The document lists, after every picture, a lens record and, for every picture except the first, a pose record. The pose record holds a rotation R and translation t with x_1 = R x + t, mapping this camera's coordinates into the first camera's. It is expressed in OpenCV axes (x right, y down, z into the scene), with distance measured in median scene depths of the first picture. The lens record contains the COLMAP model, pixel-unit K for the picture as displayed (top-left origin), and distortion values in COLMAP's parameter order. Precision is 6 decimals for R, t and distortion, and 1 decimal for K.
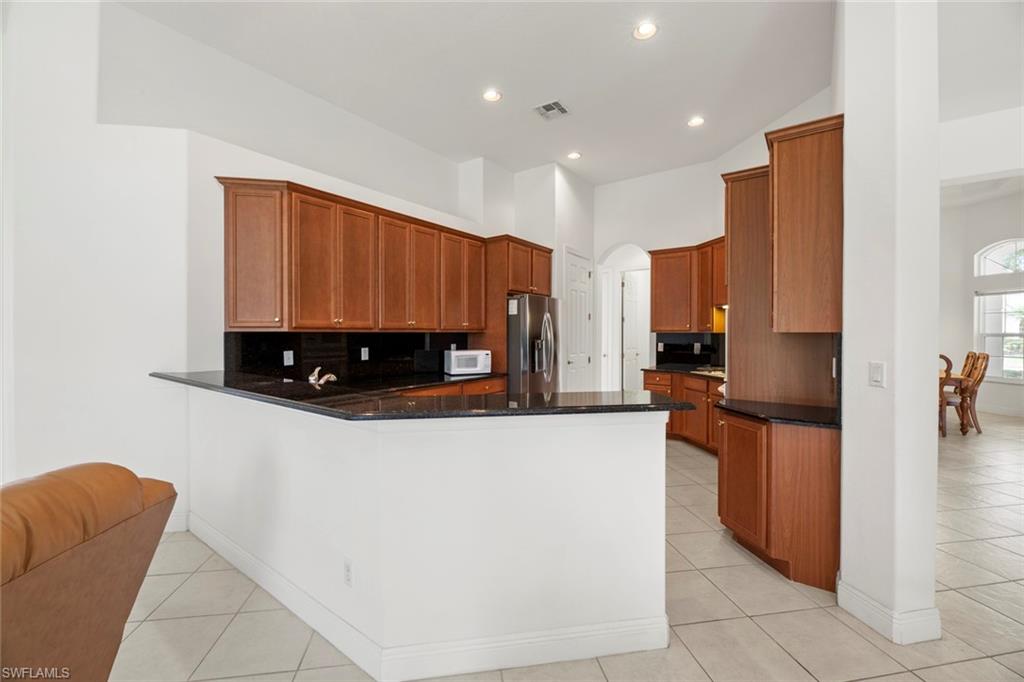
lens RADIAL K [[419.9, 0, 511.7], [0, 419.9, 338.1], [0, 0, 1]] dist [0.003899, -0.002980]
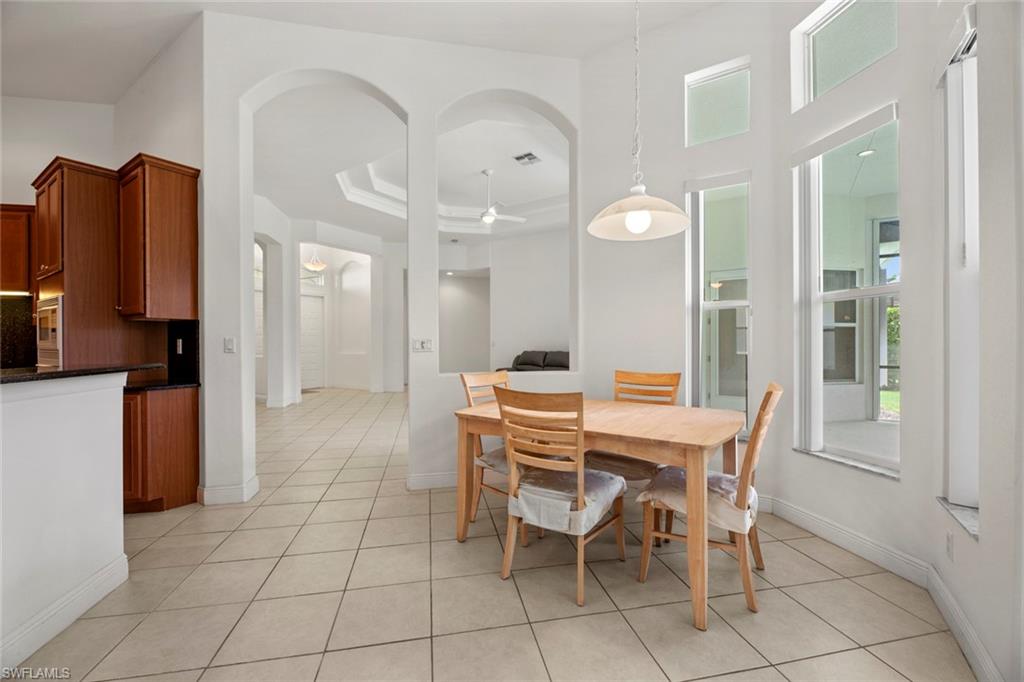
lens RADIAL K [[419.9, 0, 512.1], [0, 419.9, 344.6], [0, 0, 1]] dist [0.003899, -0.002980]
pose [[-0.034707, -0.001797, 0.999396, -0.922679], [0.012247, 0.999923, 0.002223, 0.108597], [-0.999322, 0.012316, -0.034682, -0.034417]]
